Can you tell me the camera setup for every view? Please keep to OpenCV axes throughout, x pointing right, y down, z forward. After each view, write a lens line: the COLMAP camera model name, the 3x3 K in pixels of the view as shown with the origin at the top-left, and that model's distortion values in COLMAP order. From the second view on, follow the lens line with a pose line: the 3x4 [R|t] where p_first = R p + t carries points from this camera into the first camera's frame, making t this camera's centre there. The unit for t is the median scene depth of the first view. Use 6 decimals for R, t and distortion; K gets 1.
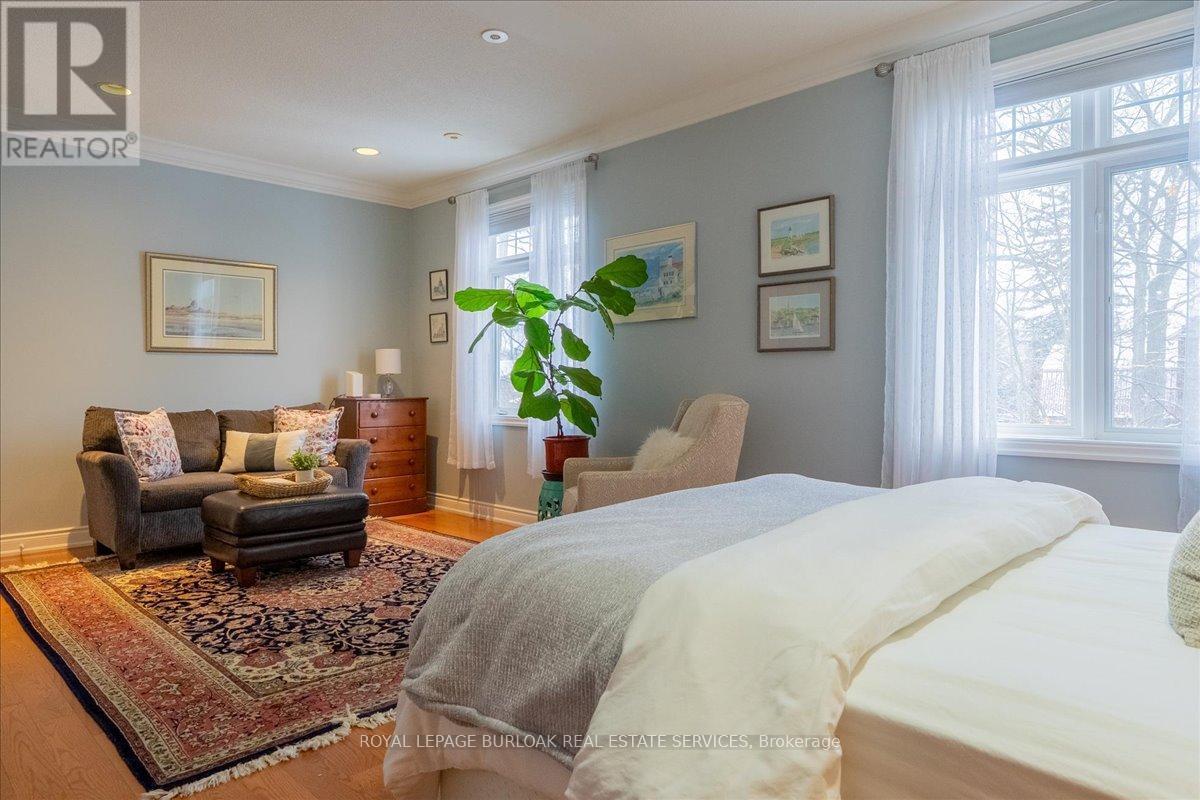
lens RADIAL K [[773.6, 0, 598.2], [0, 773.6, 393.7], [0, 0, 1]] dist [0.006984, -0.001091]
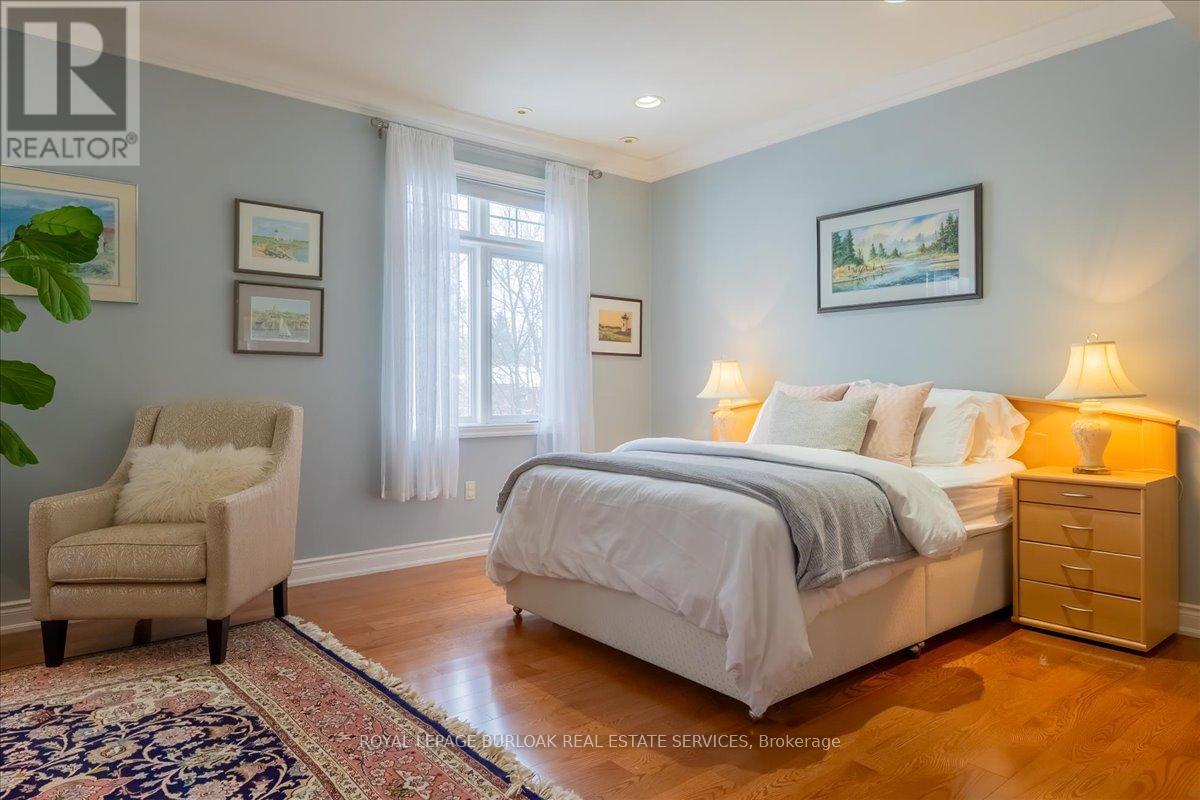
lens RADIAL K [[773.6, 0, 599.0], [0, 773.6, 396.0], [0, 0, 1]] dist [0.006984, -0.001091]
pose [[0.074187, -0.004502, 0.997234, -0.734076], [0.014416, 0.999890, 0.003442, 0.000539], [-0.997140, 0.014121, 0.074244, 0.539314]]
